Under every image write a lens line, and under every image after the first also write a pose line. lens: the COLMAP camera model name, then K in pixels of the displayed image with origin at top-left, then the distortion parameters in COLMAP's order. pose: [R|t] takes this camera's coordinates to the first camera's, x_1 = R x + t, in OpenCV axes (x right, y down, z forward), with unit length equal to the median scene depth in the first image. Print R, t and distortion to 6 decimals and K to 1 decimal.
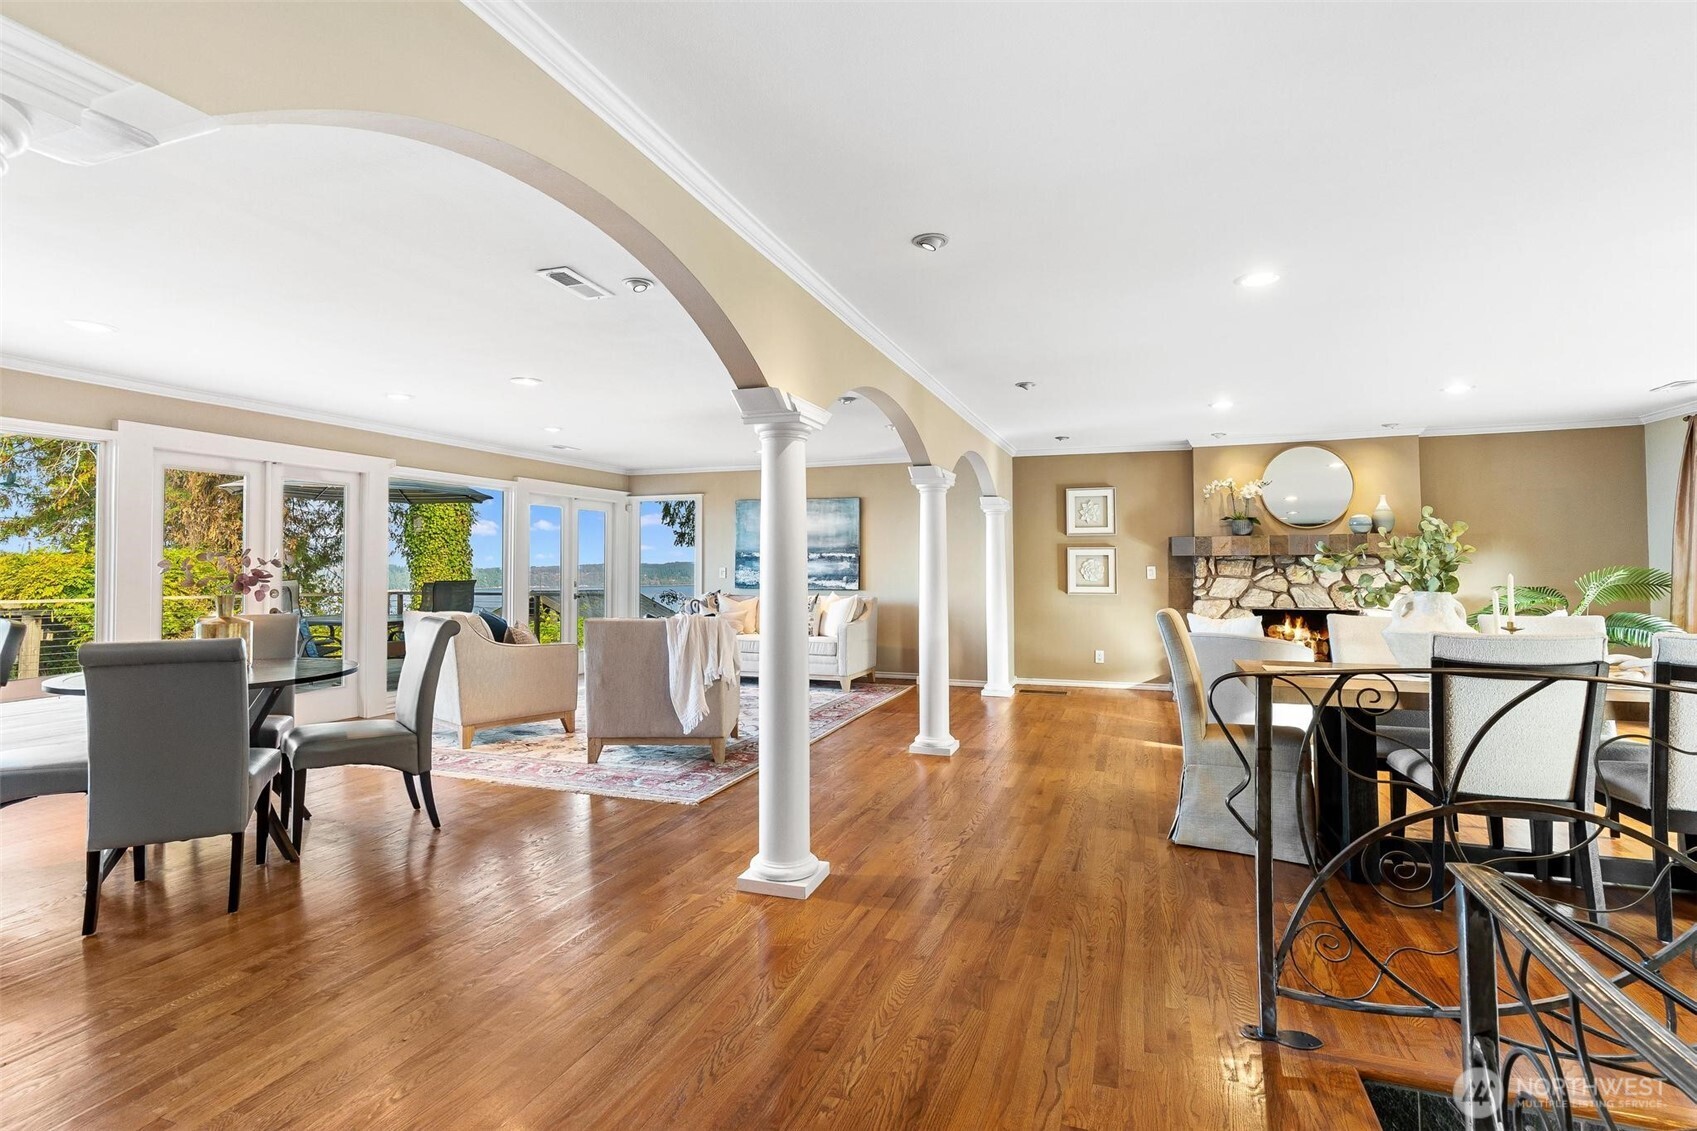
lens RADIAL K [[821.0, 0, 843.0], [0, 821.0, 542.7], [0, 0, 1]] dist [0.000963, 0.000745]
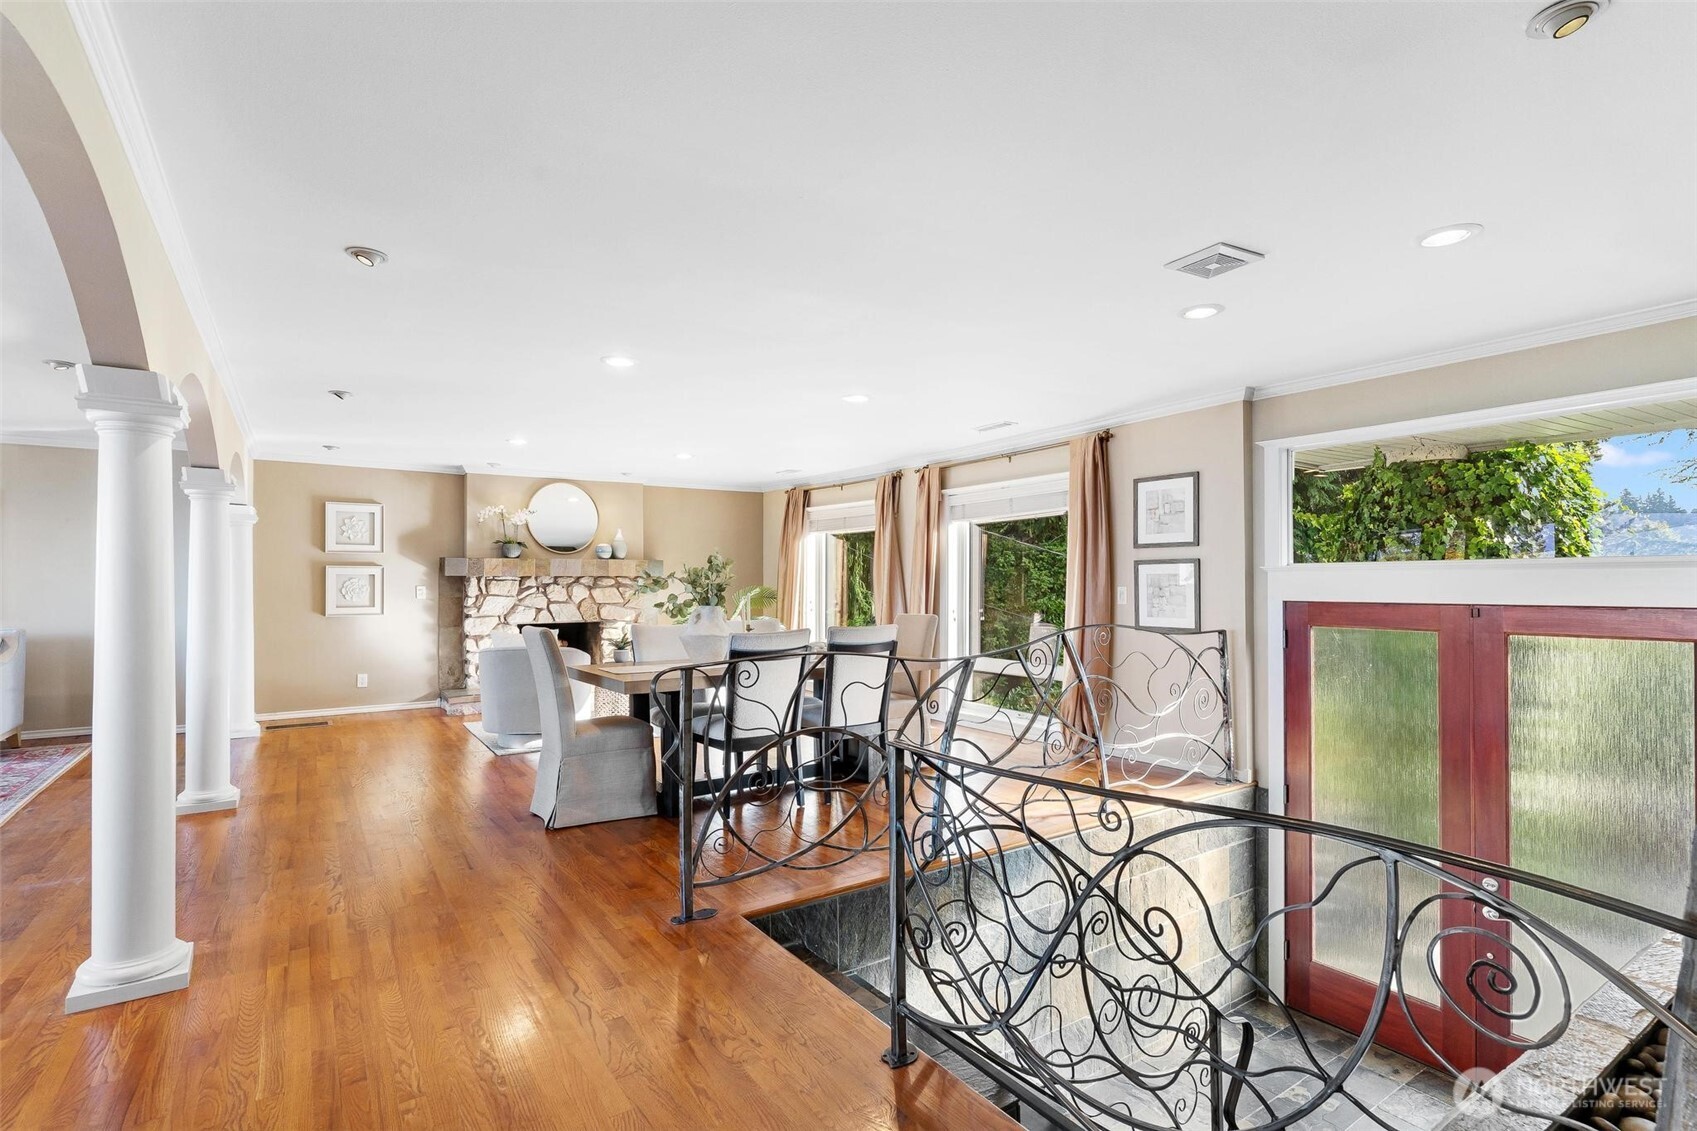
lens RADIAL K [[807.3, 0, 857.6], [0, 807.3, 572.4], [0, 0, 1]] dist [0.001684, -0.000528]
pose [[0.581423, 0.012168, 0.813510, -0.127791], [-0.024914, 0.999686, 0.002853, -0.004245], [-0.813220, -0.021927, 0.581543, -0.013162]]
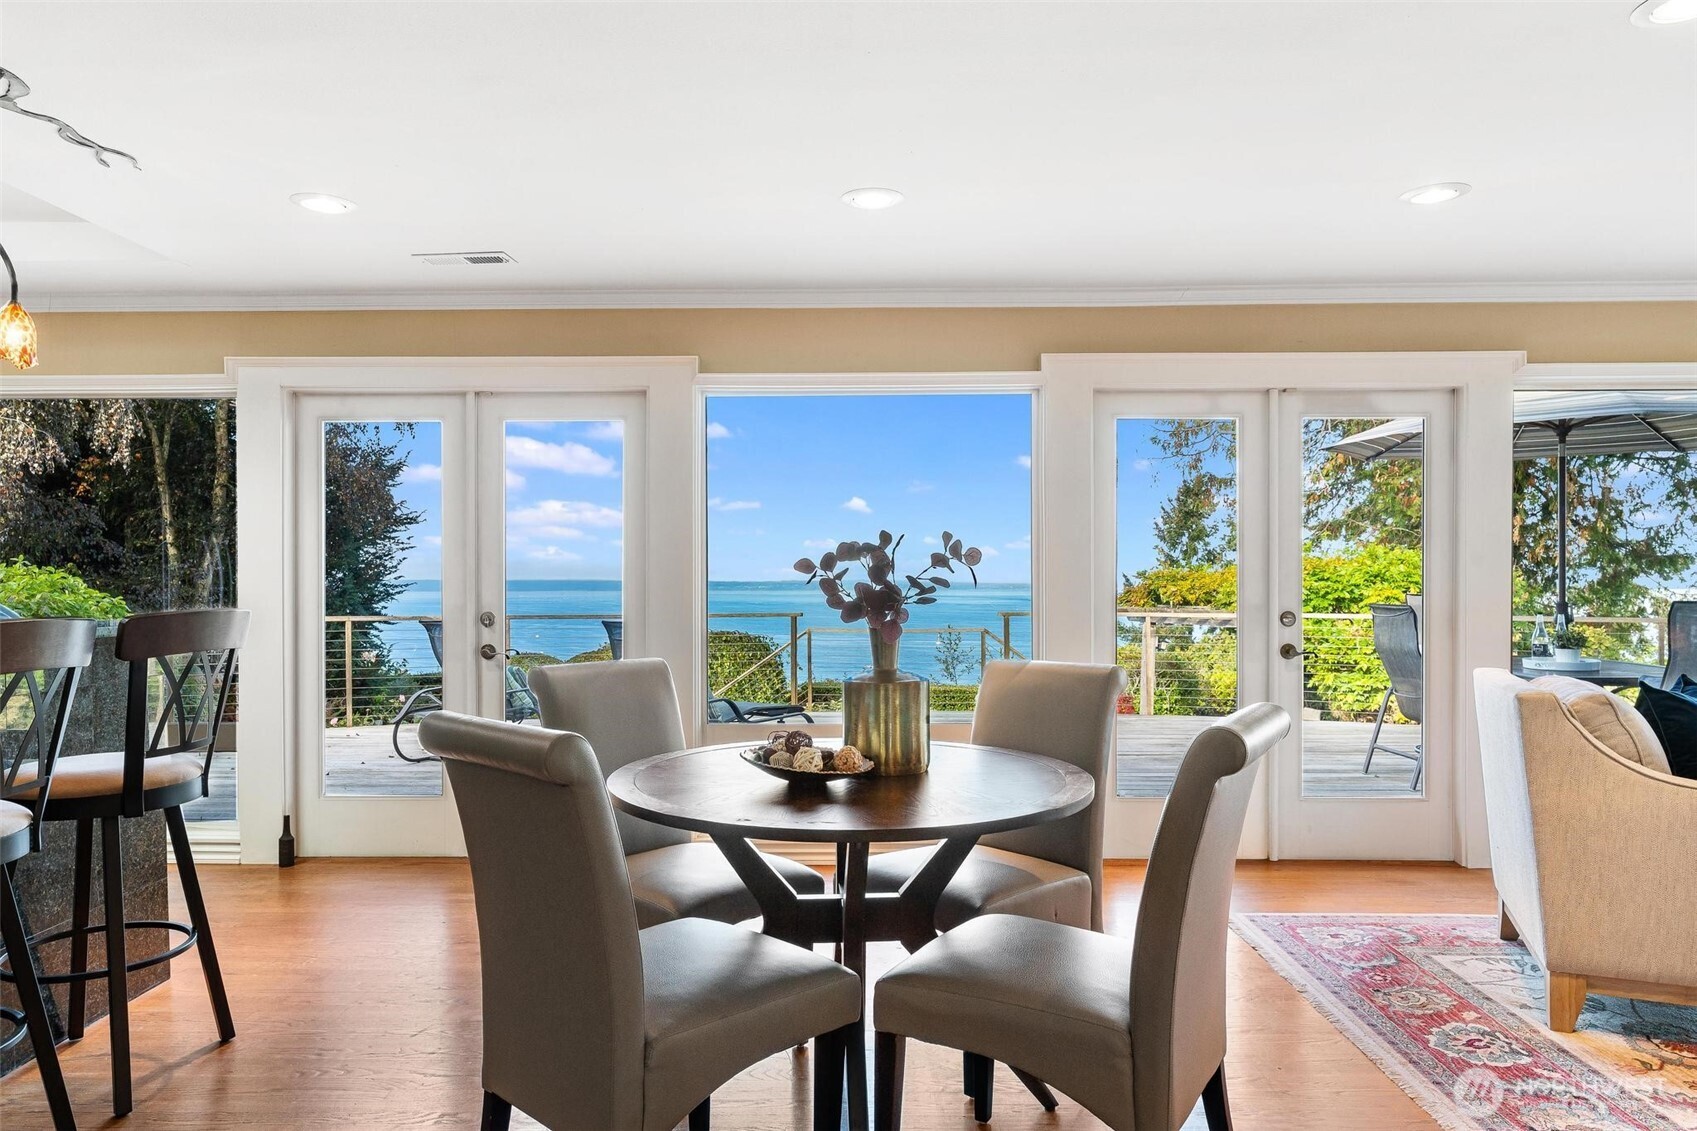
lens RADIAL K [[1117.0, 0, 819.0], [0, 1117.0, 585.1], [0, 0, 1]] dist [0.000147, 0.000458]
pose [[0.312175, 0.011842, -0.949951, -0.046719], [0.026178, 0.999435, 0.021062, 0.009690], [0.949664, -0.031443, 0.311689, 0.357811]]
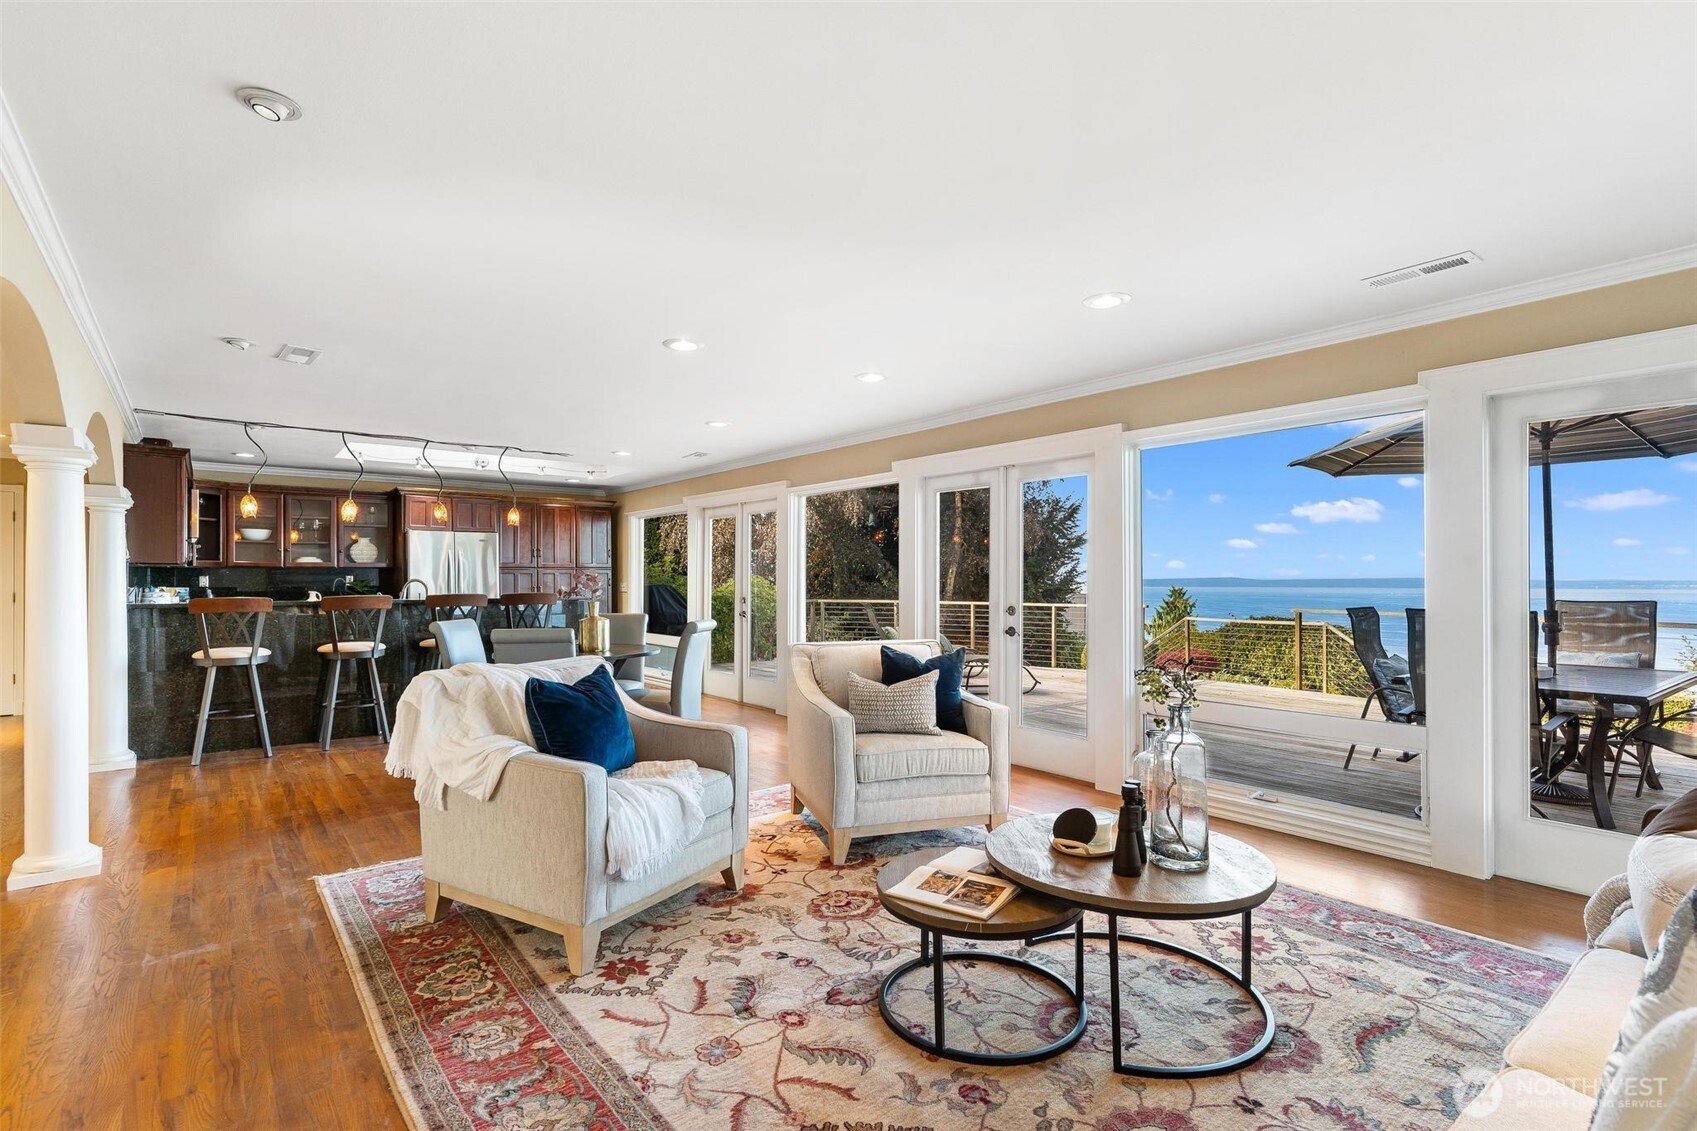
lens RADIAL K [[822.1, 0, 852.2], [0, 822.1, 578.0], [0, 0, 1]] dist [0.000165, 0.000307]
pose [[-0.522989, 0.007794, -0.852304, 0.131986], [0.032015, 0.999432, -0.010505, 0.023166], [0.851738, -0.032781, -0.522942, 1.047759]]
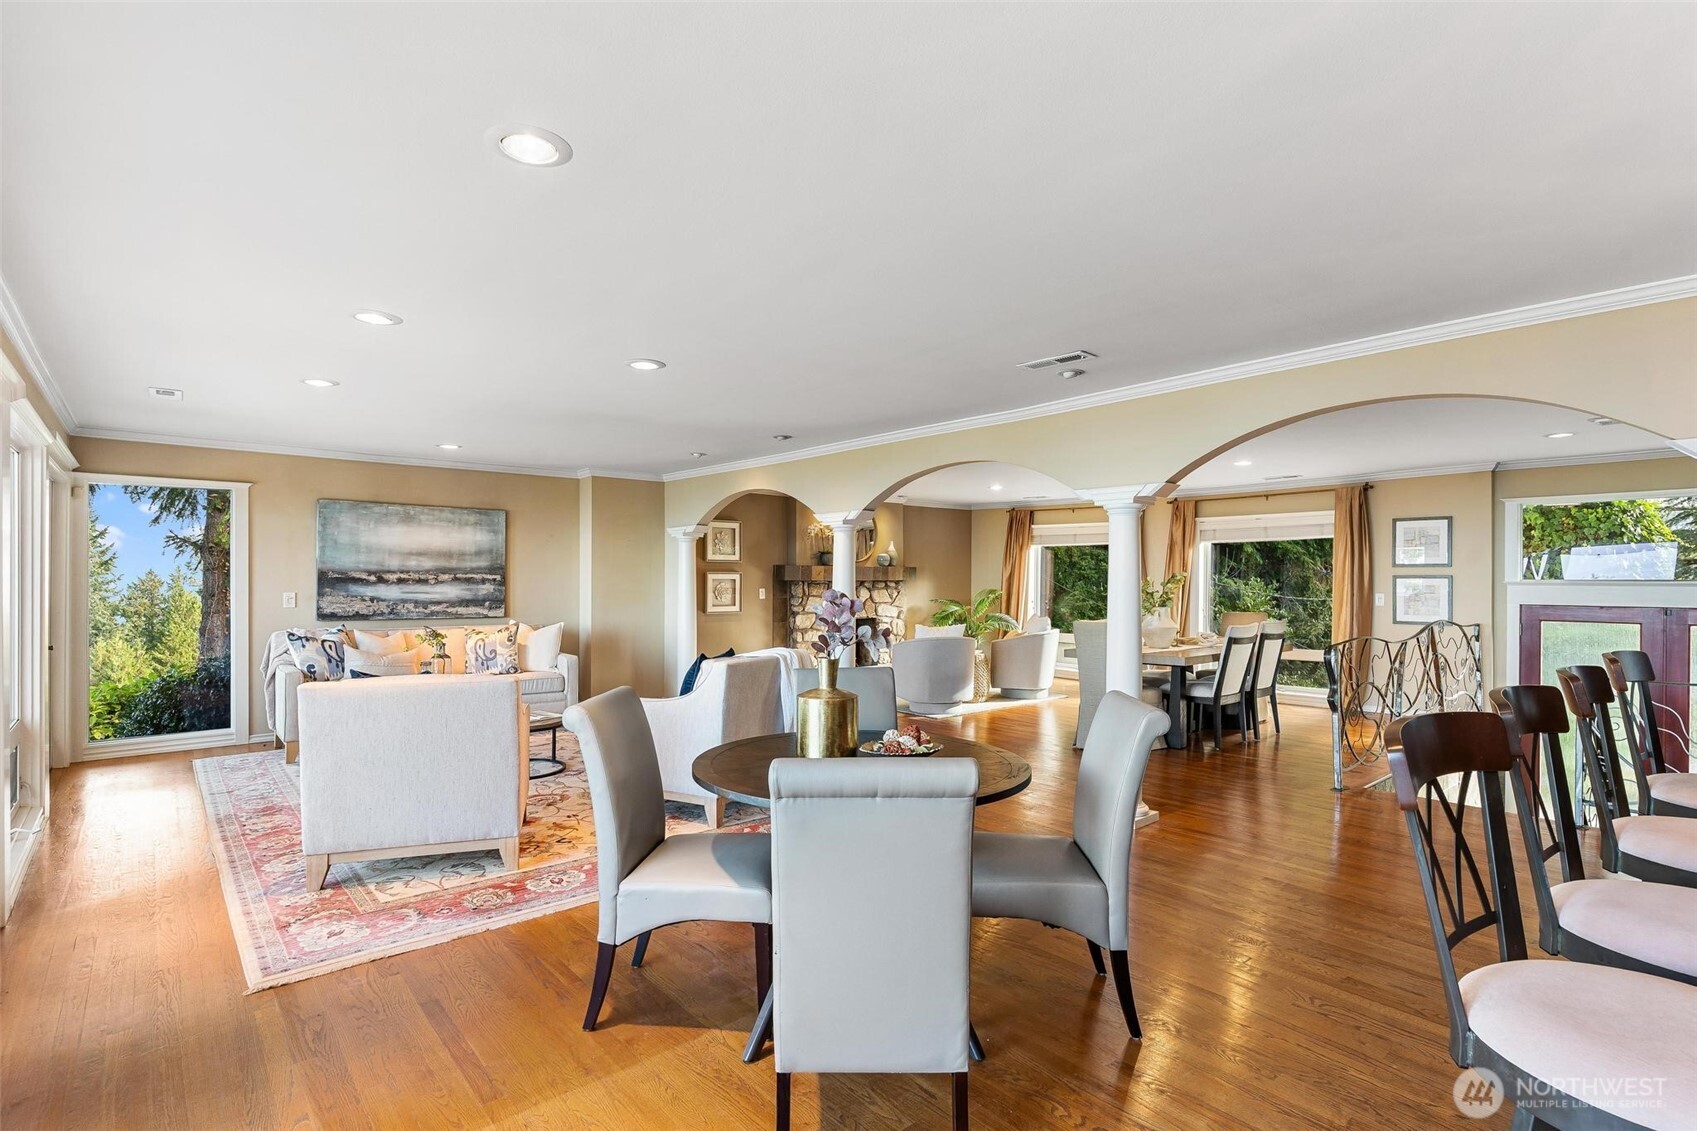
lens RADIAL K [[807.3, 0, 857.6], [0, 807.3, 572.4], [0, 0, 1]] dist [0.001684, -0.000528]
pose [[0.485421, 0.009390, 0.874230, -0.647885], [-0.031301, 0.999488, 0.006645, -0.008297], [-0.873720, -0.030590, 0.485466, 0.309777]]
